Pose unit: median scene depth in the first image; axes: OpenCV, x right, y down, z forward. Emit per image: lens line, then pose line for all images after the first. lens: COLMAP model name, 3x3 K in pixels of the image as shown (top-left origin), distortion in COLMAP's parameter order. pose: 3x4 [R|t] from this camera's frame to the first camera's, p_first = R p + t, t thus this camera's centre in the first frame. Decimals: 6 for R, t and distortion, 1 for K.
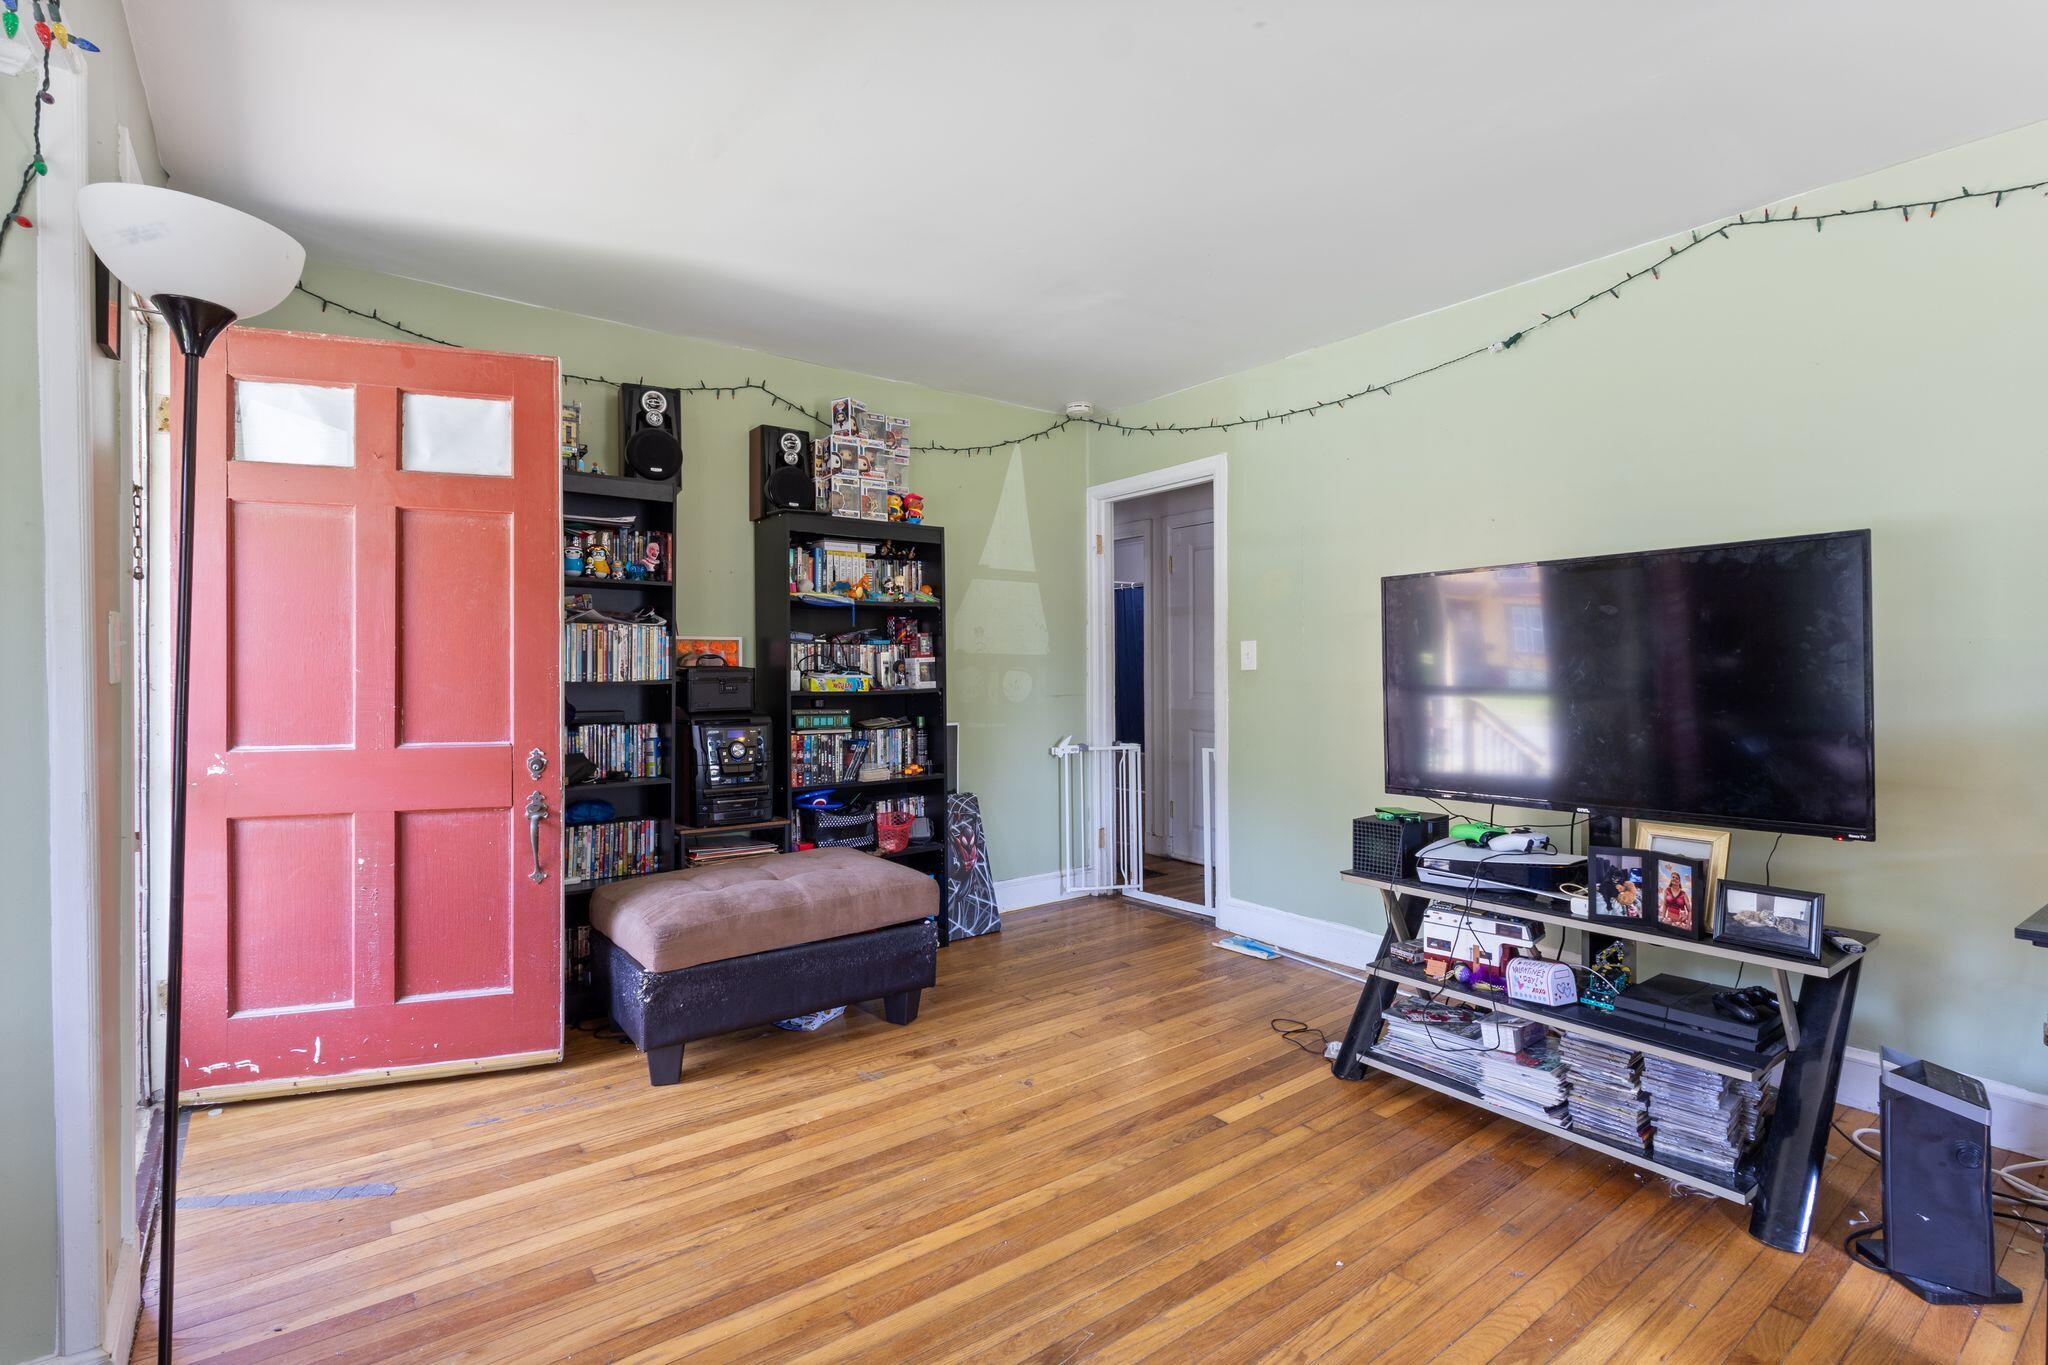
lens RADIAL K [[954.8, 0, 1014.3], [0, 954.8, 657.1], [0, 0, 1]] dist [0.002071, 0.000232]
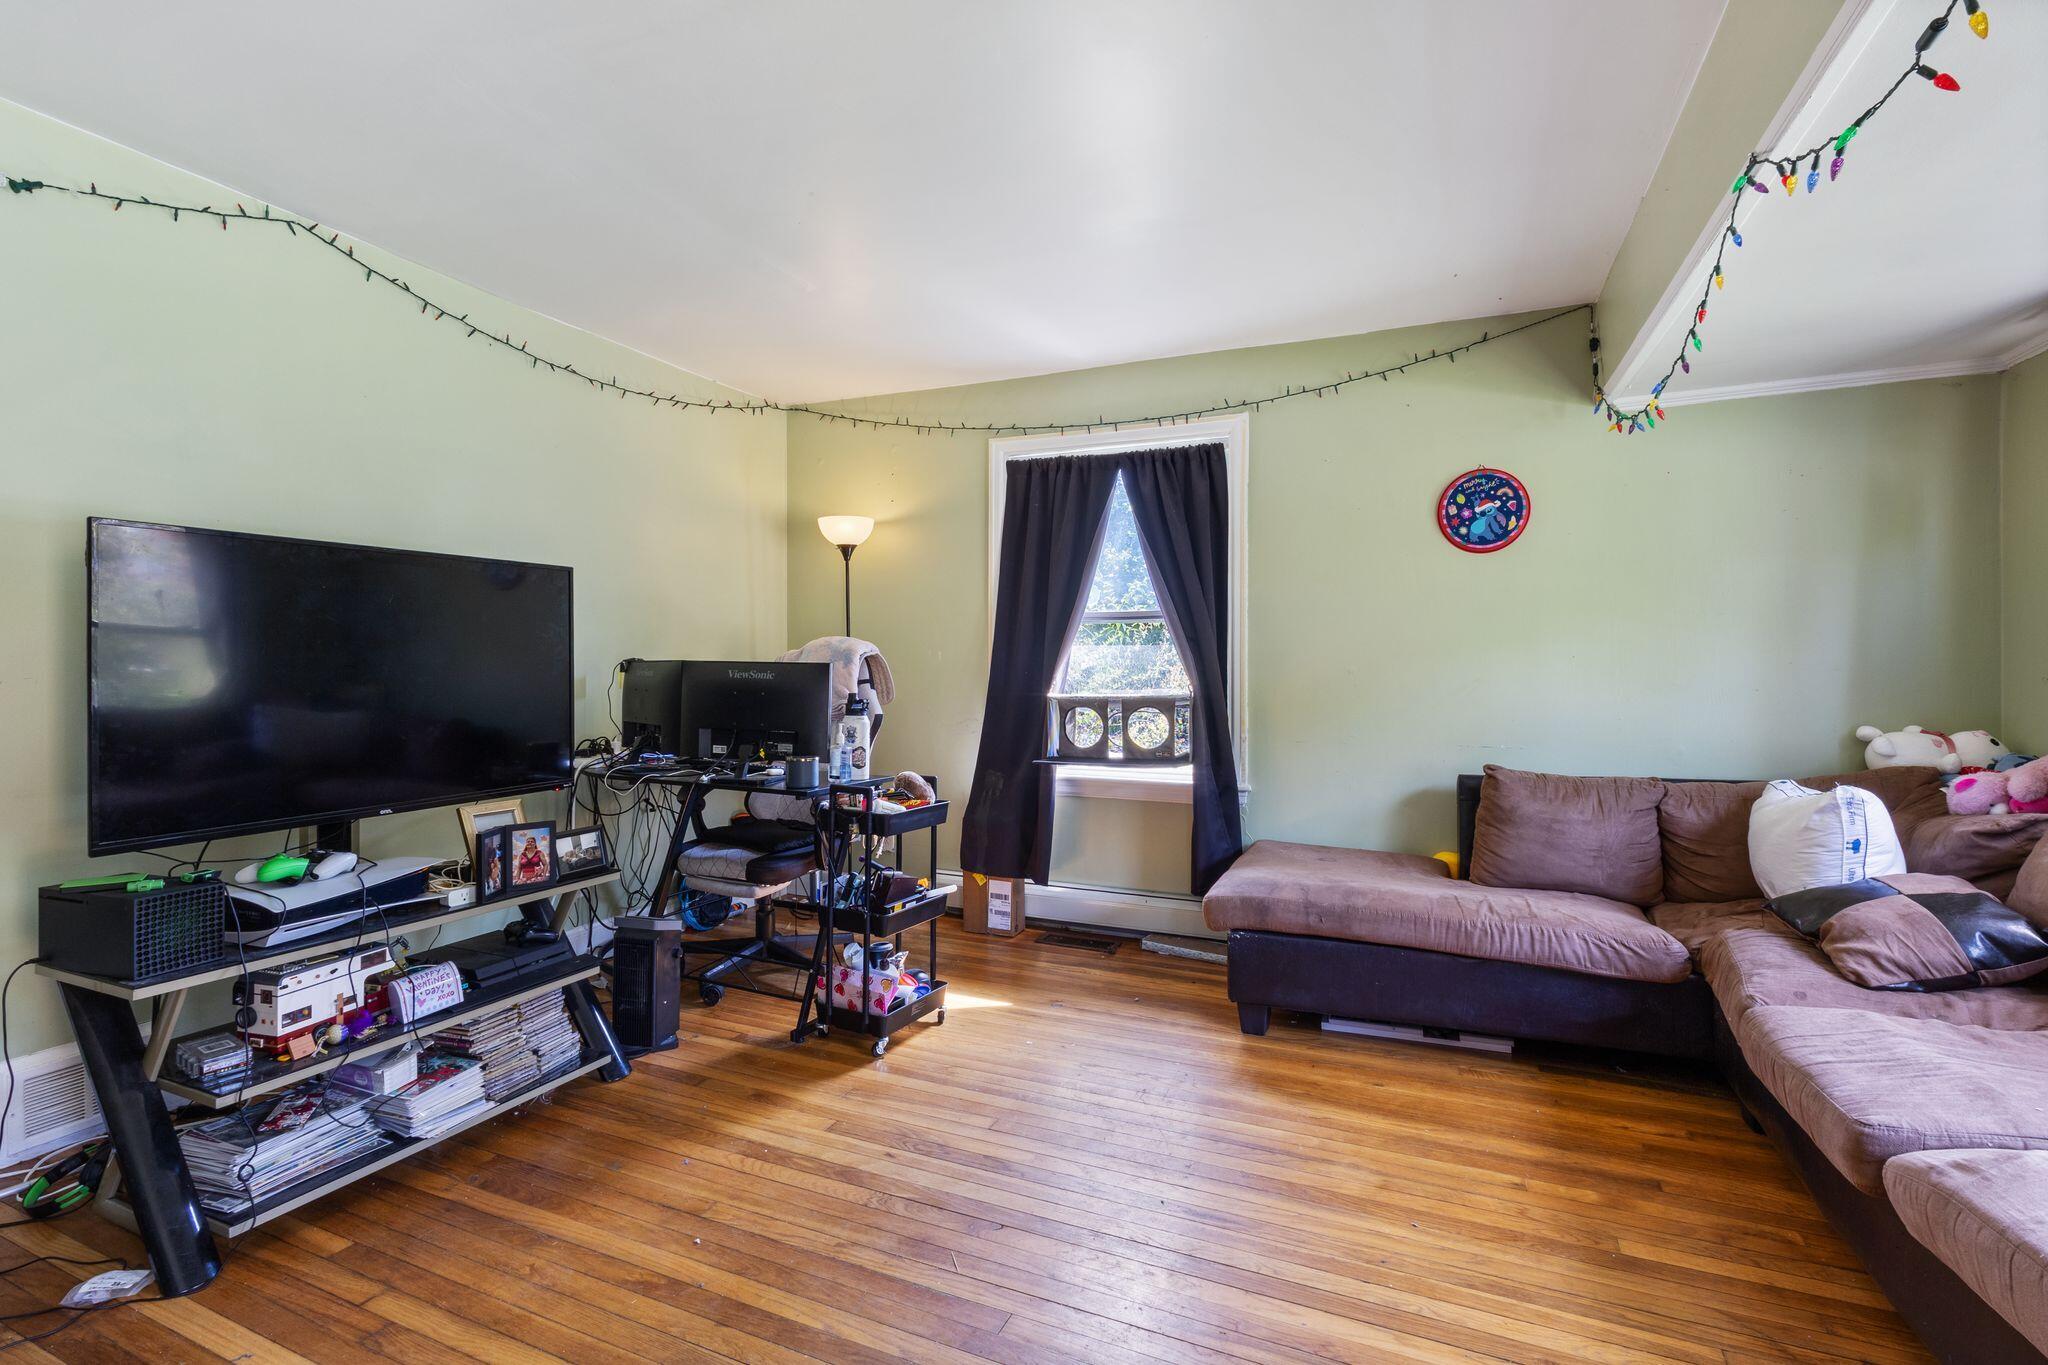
lens RADIAL K [[946.6, 0, 1021.8], [0, 946.6, 677.2], [0, 0, 1]] dist [0.000568, -0.000246]
pose [[-0.486953, 0.000665, 0.873428, -0.576003], [-0.006165, 0.999972, -0.004199, 0.027348], [-0.873407, -0.007430, -0.486935, 0.964781]]
